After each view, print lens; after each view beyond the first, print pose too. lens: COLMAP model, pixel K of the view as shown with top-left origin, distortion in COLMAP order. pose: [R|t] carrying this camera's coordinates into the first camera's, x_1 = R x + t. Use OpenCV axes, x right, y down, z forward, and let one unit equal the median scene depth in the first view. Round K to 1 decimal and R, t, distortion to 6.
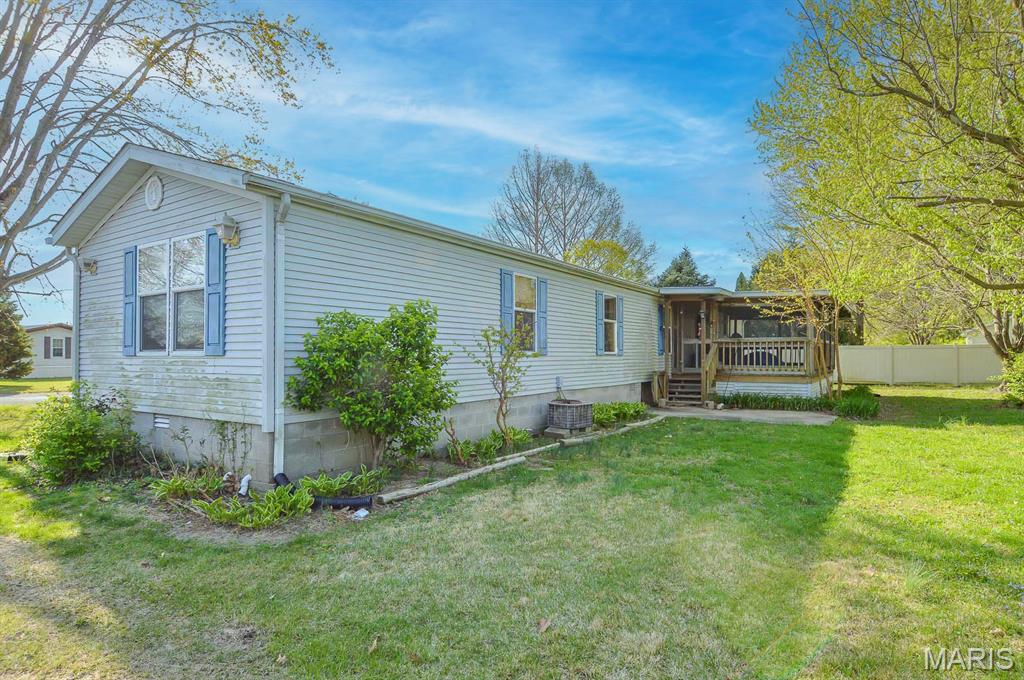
lens RADIAL K [[541.3, 0, 512.0], [0, 541.3, 340.0], [0, 0, 1]] dist [0.016470, -0.024675]
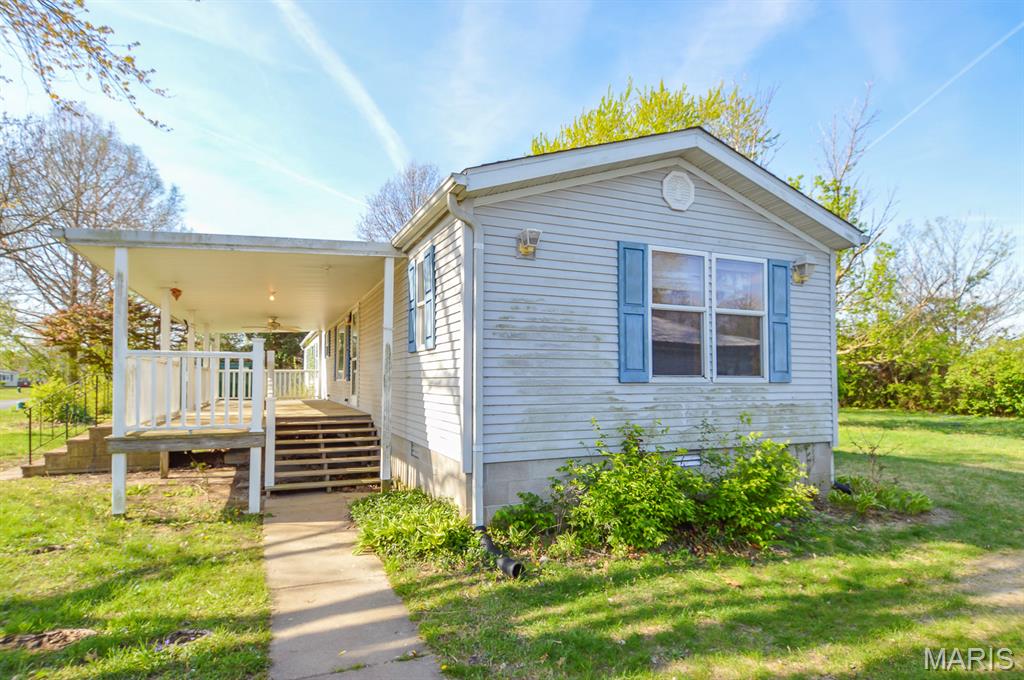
lens RADIAL K [[541.3, 0, 512.0], [0, 541.3, 340.0], [0, 0, 1]] dist [0.016470, -0.024675]
pose [[0.571922, 0.045409, 0.819050, -1.549957], [-0.039322, 0.998836, -0.027919, -0.003433], [-0.819365, -0.016239, 0.573042, 0.755312]]
